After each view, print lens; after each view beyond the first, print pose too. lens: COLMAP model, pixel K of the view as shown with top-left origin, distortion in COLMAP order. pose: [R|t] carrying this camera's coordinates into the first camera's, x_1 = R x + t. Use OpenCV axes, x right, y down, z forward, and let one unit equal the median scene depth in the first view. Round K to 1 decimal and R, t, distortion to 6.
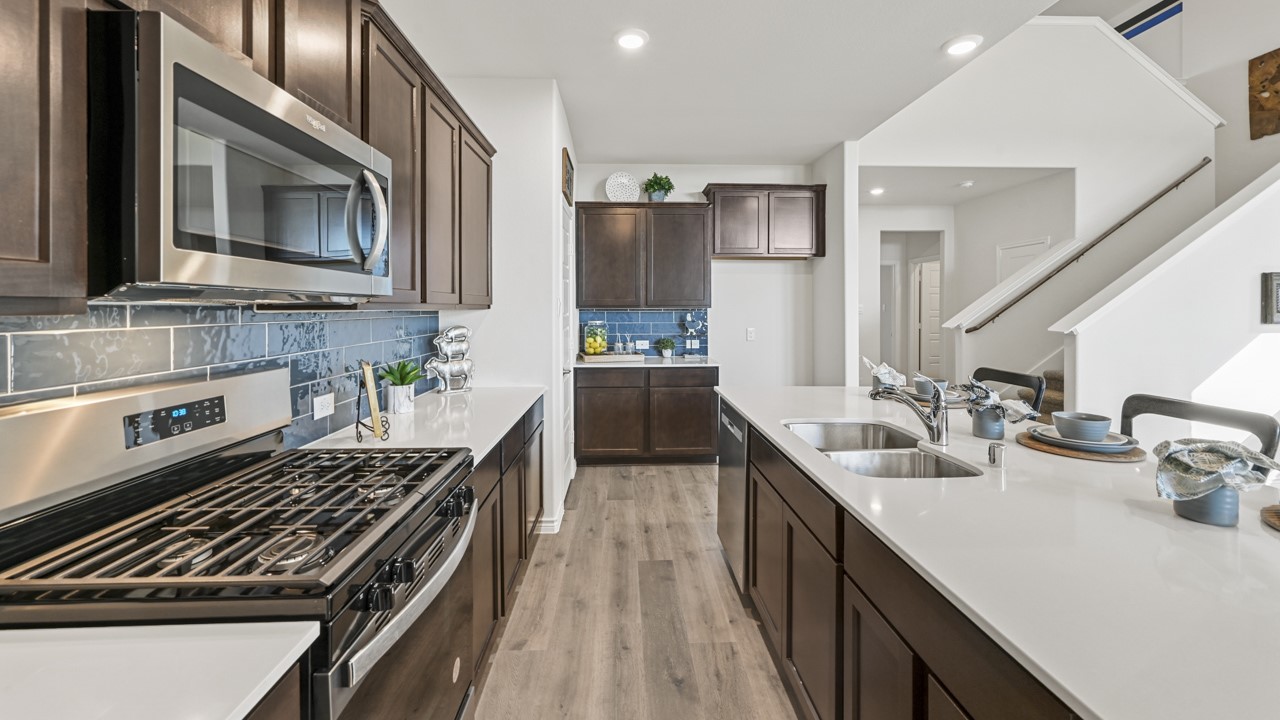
lens RADIAL K [[507.3, 0, 642.4], [0, 507.3, 304.6], [0, 0, 1]] dist [-0.003209, -0.000282]
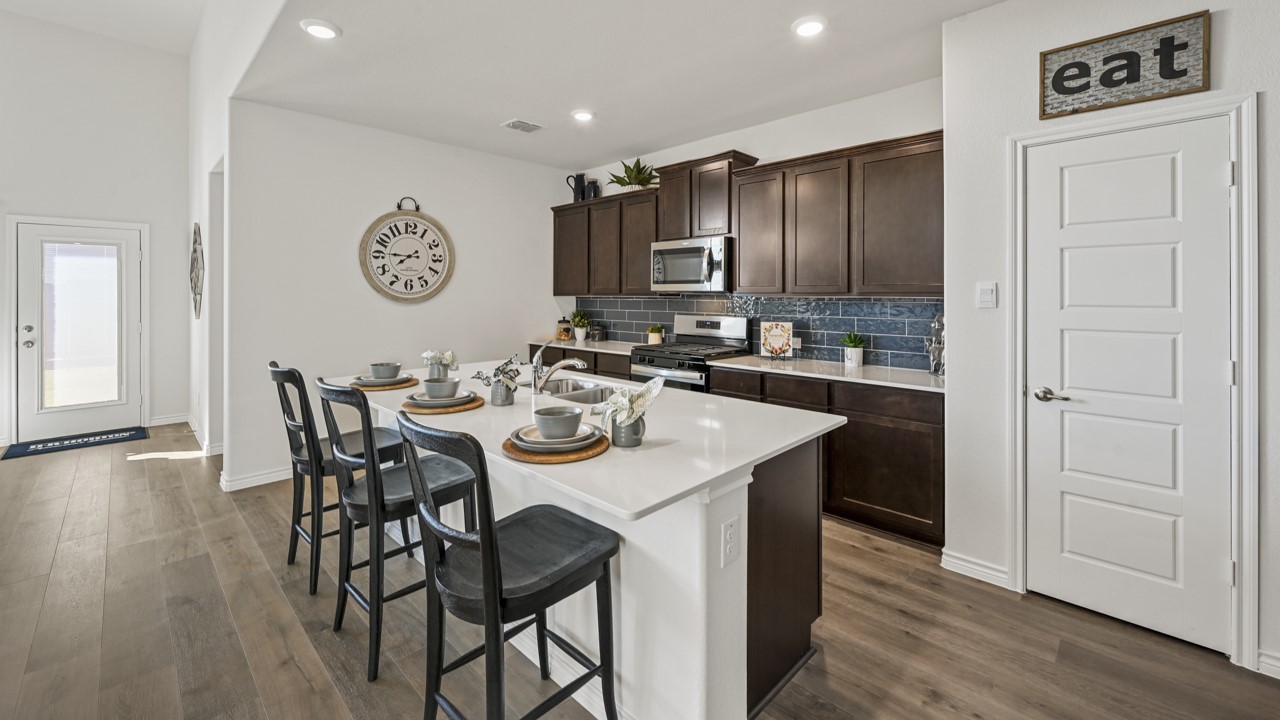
lens RADIAL K [[507.3, 0, 642.4], [0, 507.3, 304.6], [0, 0, 1]] dist [-0.003209, -0.000282]
pose [[-0.724615, 0.010463, -0.689075, 0.768102], [0.000674, 0.999895, 0.014474, 0.007419], [0.689154, 0.010024, -0.724546, 1.279143]]
